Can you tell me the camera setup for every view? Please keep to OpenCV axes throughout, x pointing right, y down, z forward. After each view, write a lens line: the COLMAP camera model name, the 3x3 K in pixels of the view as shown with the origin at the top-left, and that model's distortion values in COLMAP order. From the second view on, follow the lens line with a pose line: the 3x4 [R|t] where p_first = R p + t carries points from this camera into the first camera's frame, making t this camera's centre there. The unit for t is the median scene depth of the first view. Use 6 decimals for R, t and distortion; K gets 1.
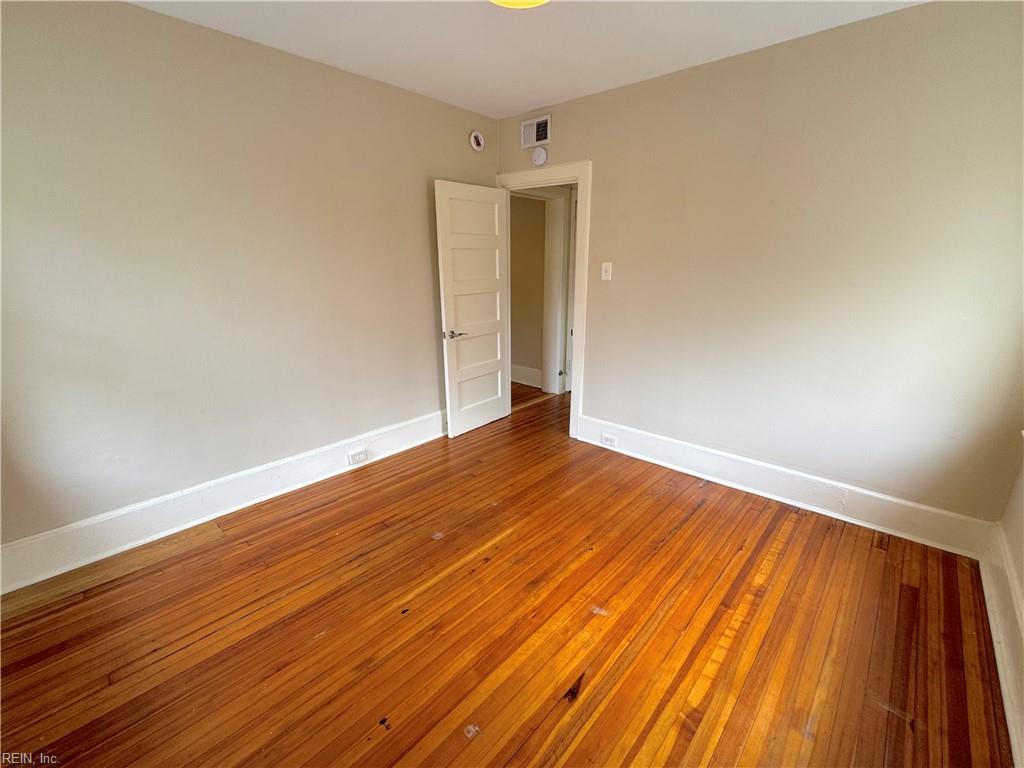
lens RADIAL K [[434.2, 0, 513.0], [0, 434.2, 384.9], [0, 0, 1]] dist [-0.000053, 0.000067]
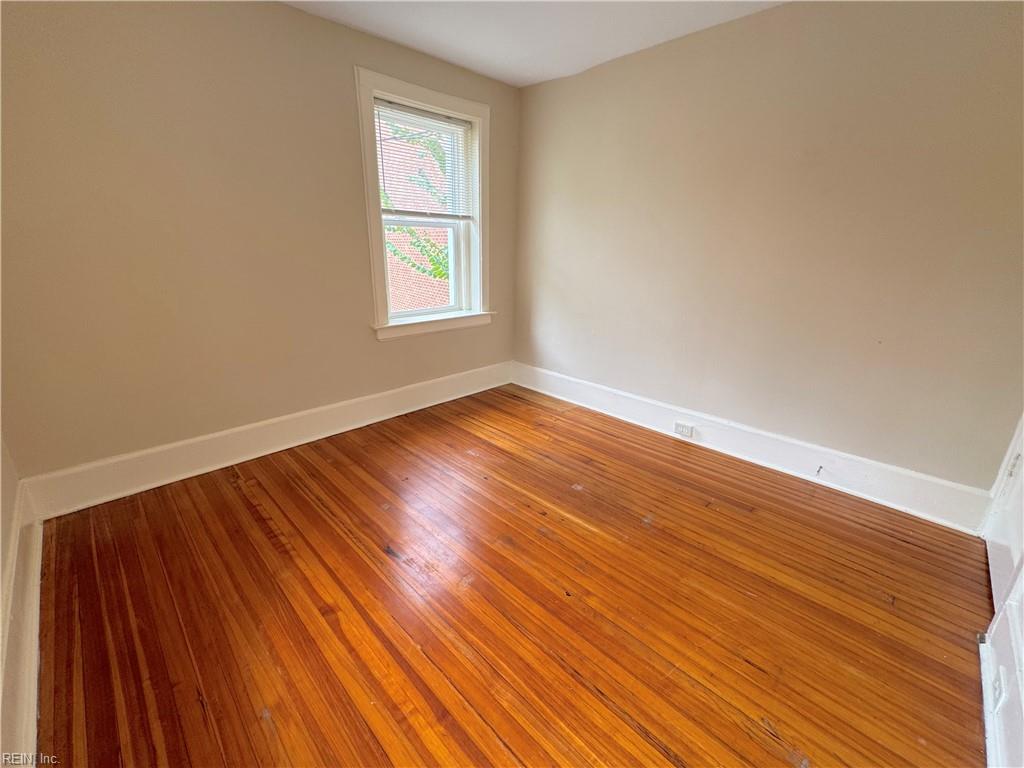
lens RADIAL K [[437.2, 0, 512.5], [0, 437.2, 384.5], [0, 0, 1]] dist [-0.001195, 0.000037]
pose [[-0.043069, 0.308865, -0.950130, 0.844977], [-0.294172, 0.904932, 0.307507, -0.174063], [0.954782, 0.292746, 0.051885, 0.796361]]
